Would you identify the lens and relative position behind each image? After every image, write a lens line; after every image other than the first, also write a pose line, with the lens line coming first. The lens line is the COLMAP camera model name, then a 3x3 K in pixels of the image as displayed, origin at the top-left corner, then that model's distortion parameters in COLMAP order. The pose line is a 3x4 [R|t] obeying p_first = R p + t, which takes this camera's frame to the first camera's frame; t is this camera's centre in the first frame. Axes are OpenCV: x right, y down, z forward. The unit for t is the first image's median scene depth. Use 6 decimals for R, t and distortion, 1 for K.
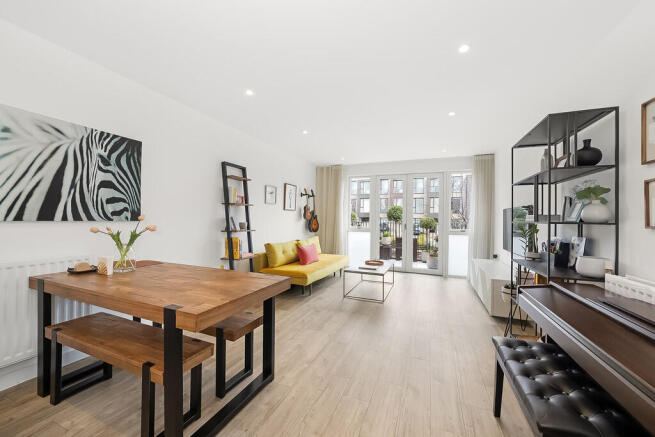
lens RADIAL K [[258.1, 0, 324.8], [0, 258.1, 216.6], [0, 0, 1]] dist [-0.002913, -0.000131]
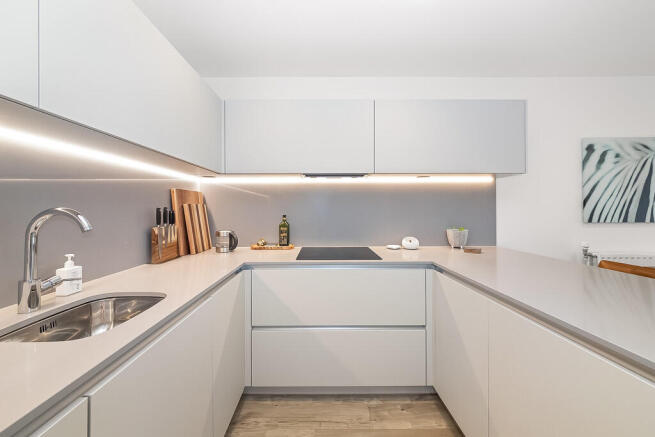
lens RADIAL K [[240.1, 0, 319.2], [0, 240.1, 210.1], [0, 0, 1]] dist [0.000530, 0.000062]
pose [[0.383535, -0.014265, -0.923416, -0.479595], [0.016411, 0.999828, -0.008629, -0.045332], [0.923381, -0.011845, 0.383703, -0.676587]]
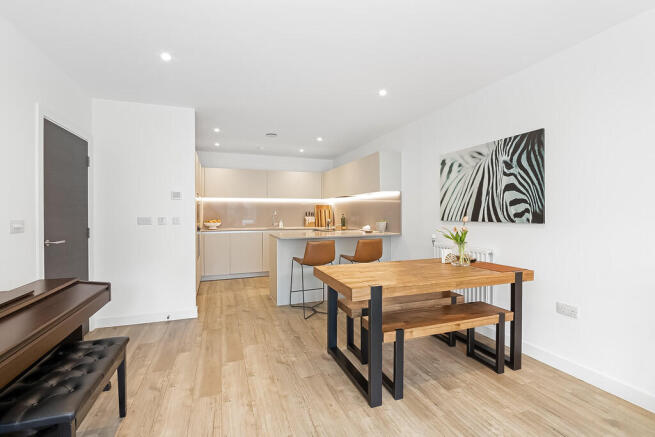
lens RADIAL K [[289.3, 0, 325.0], [0, 289.3, 213.7], [0, 0, 1]] dist [-0.012817, -0.000212]
pose [[-0.738710, -0.010551, -0.673941, 0.444687], [0.000012, 0.999877, -0.015666, -0.001165], [0.674023, -0.011581, -0.738619, 1.262240]]
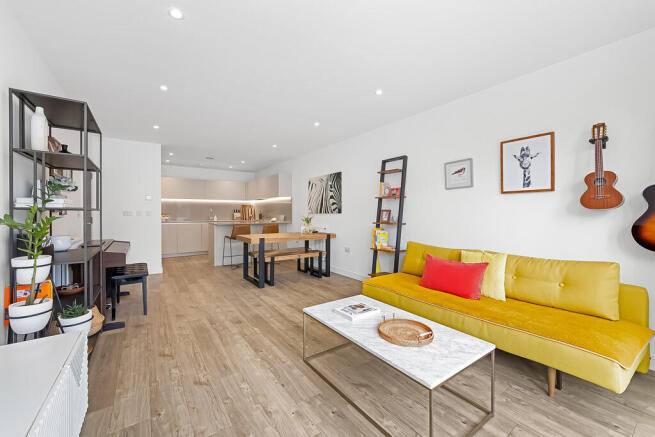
lens RADIAL K [[265.6, 0, 322.9], [0, 265.6, 210.2], [0, 0, 1]] dist [-0.000740, -0.000207]
pose [[-0.550768, -0.019091, -0.834440, 1.034596], [0.004552, 0.999655, -0.025876, 0.044677], [0.834646, -0.018050, -0.550491, 2.053761]]
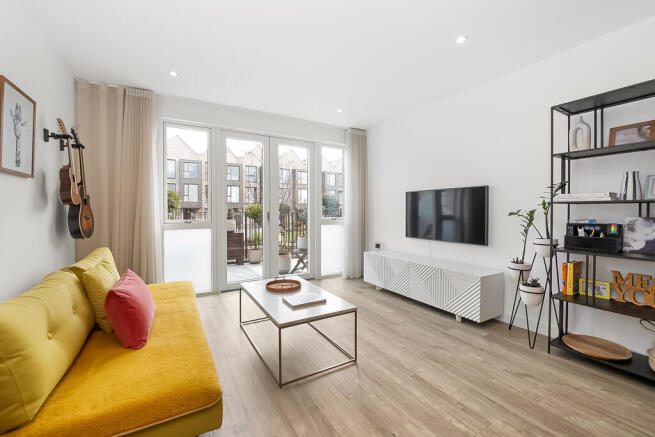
lens RADIAL K [[269.9, 0, 327.5], [0, 269.9, 218.5], [0, 0, 1]] dist [-0.027416, 0.000046]
pose [[0.600584, -0.036859, 0.798711, -0.345676], [0.001279, 0.998980, 0.045139, 0.032463], [-0.799560, -0.026088, 0.600019, 1.113715]]
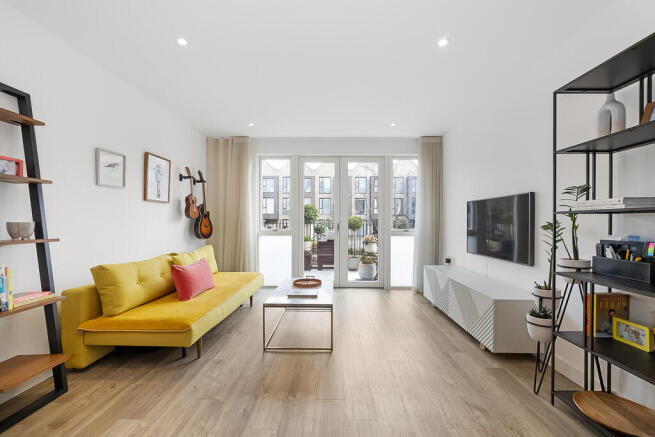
lens RADIAL K [[280.5, 0, 331.7], [0, 280.5, 226.4], [0, 0, 1]] dist [-0.013526, -0.000108]
pose [[0.926699, -0.017427, 0.375399, -0.023875], [0.007002, 0.999552, 0.029116, 0.031536], [-0.375738, -0.024354, 0.926406, 0.608497]]
